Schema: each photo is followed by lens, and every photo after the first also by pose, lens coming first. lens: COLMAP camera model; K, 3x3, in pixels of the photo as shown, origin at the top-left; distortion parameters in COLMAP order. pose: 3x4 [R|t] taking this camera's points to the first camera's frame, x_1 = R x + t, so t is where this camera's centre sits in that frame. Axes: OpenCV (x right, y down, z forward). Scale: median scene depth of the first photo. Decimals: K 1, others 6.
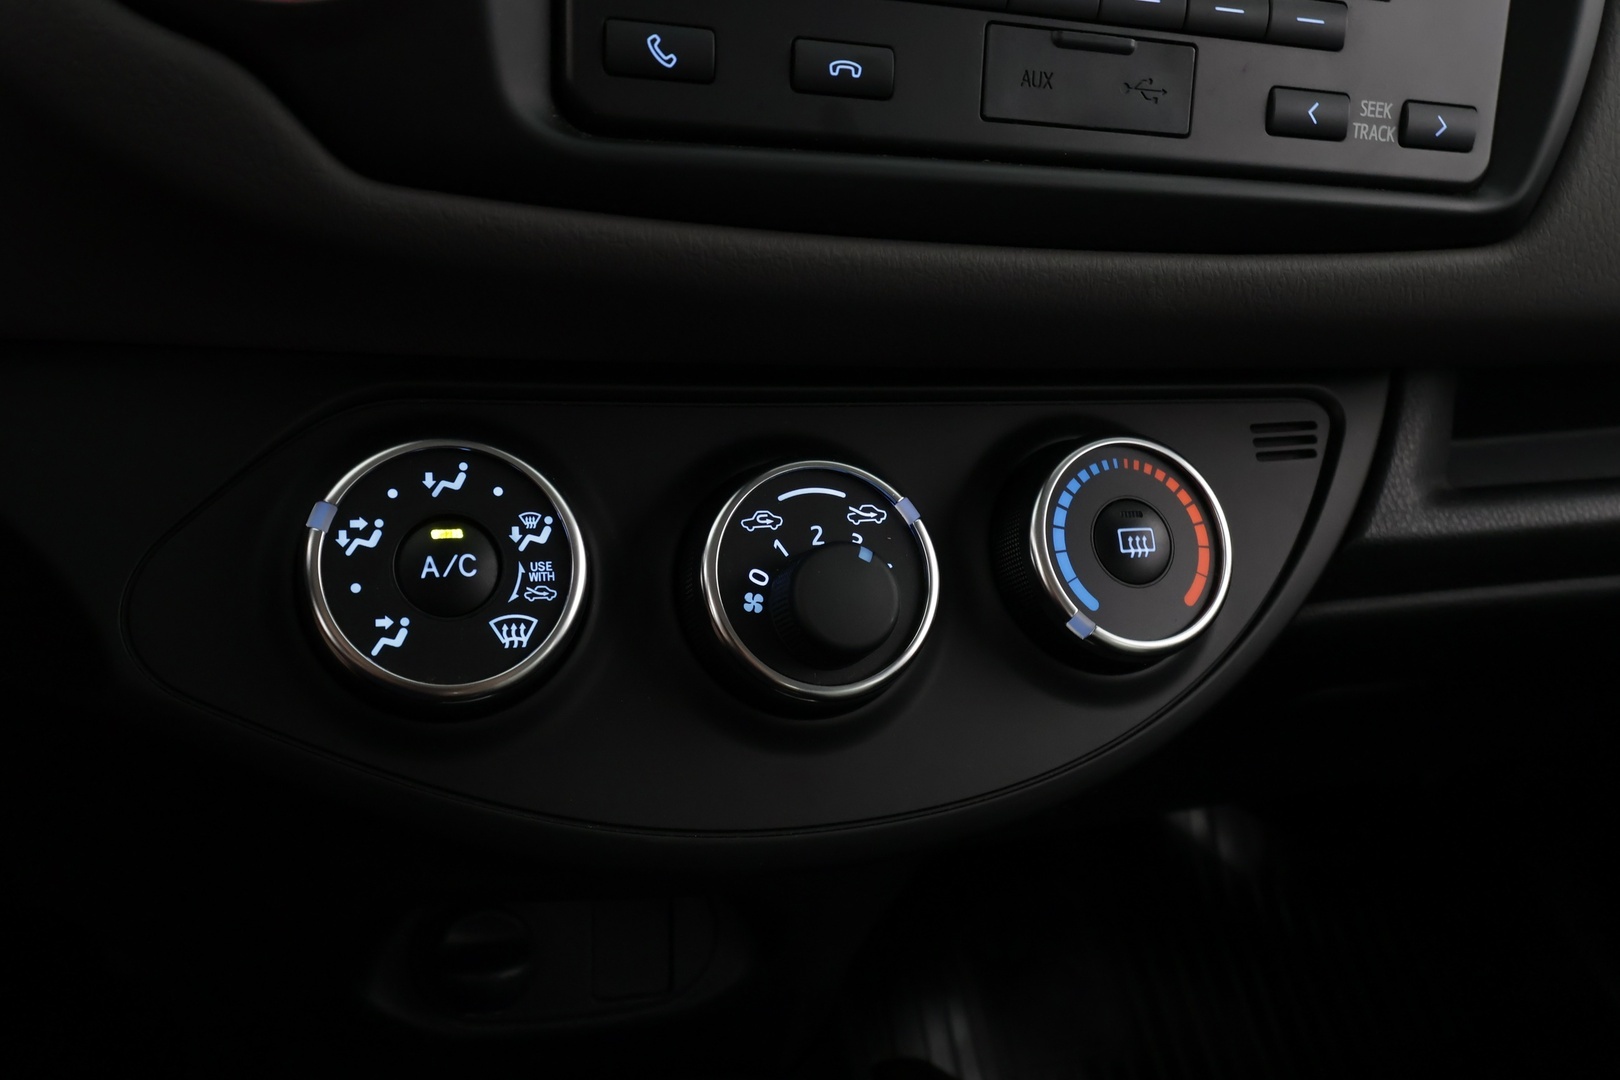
lens RADIAL K [[1274.3, 0, 806.3], [0, 1274.3, 533.1], [0, 0, 1]] dist [-0.007799, 0.016514]
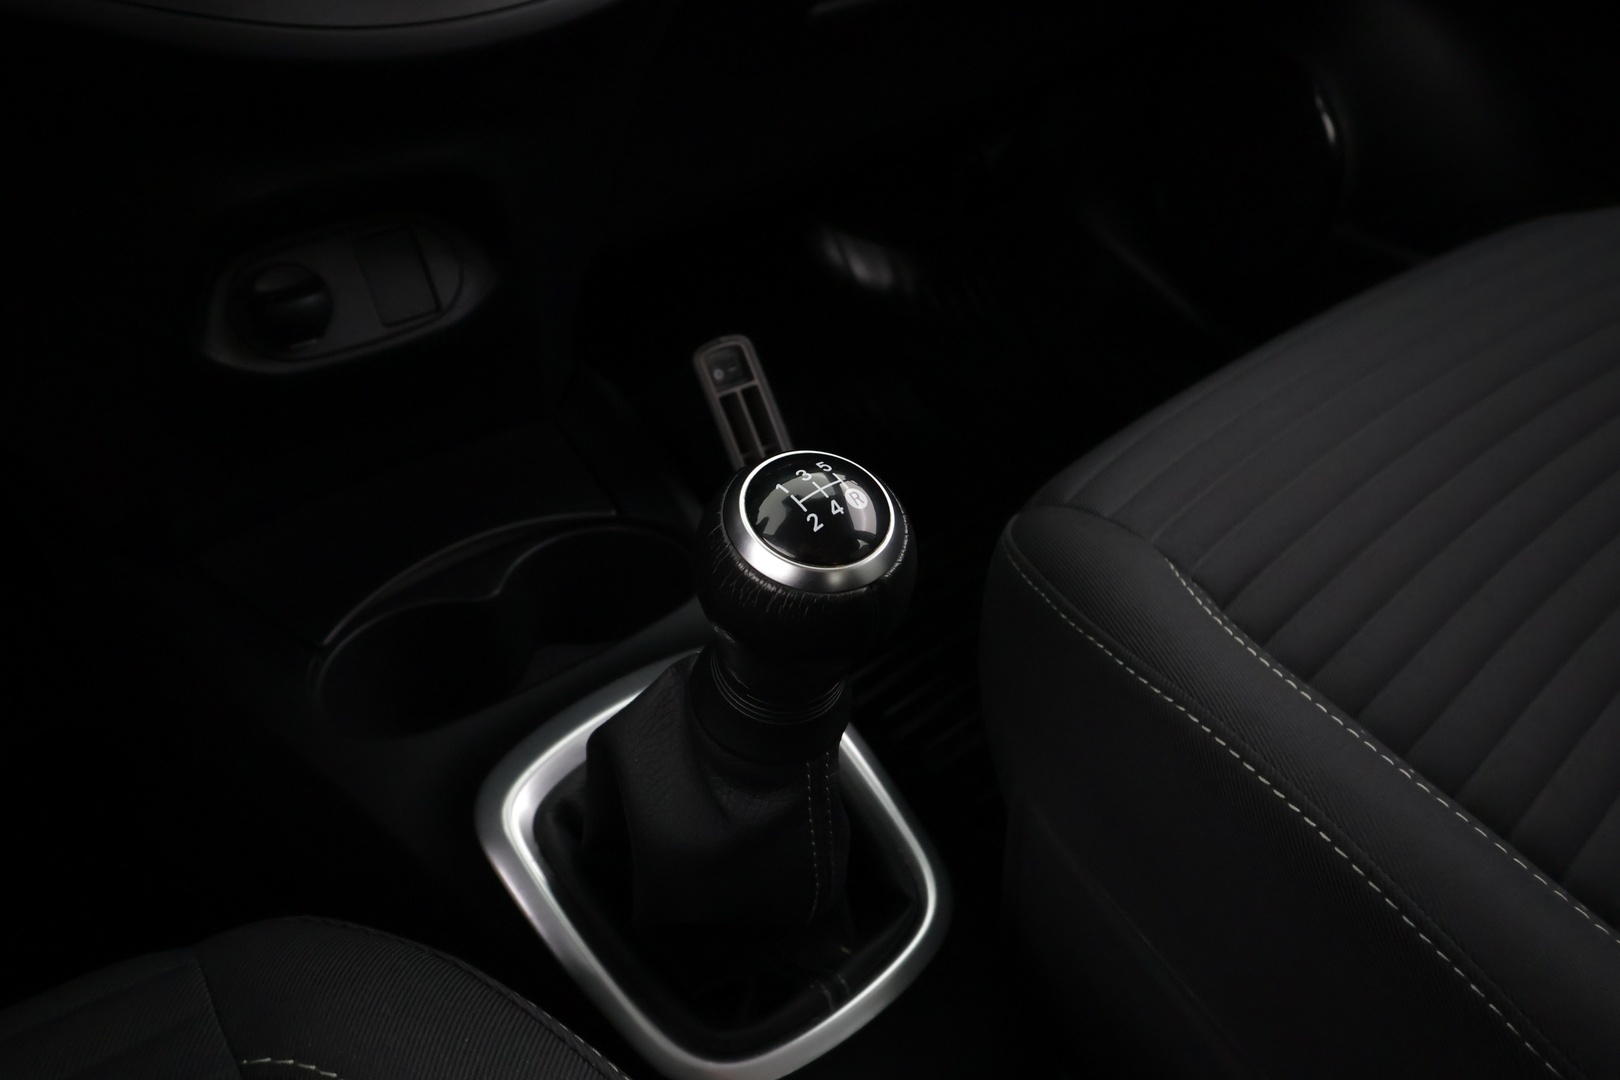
lens RADIAL K [[1274.3, 0, 805.1], [0, 1274.3, 544.8], [0, 0, 1]] dist [-0.007799, 0.016514]
pose [[0.922841, -0.330043, 0.198586, -0.142195], [0.274866, 0.925451, 0.260747, 0.507178], [-0.269839, -0.186044, 0.944762, -0.557407]]
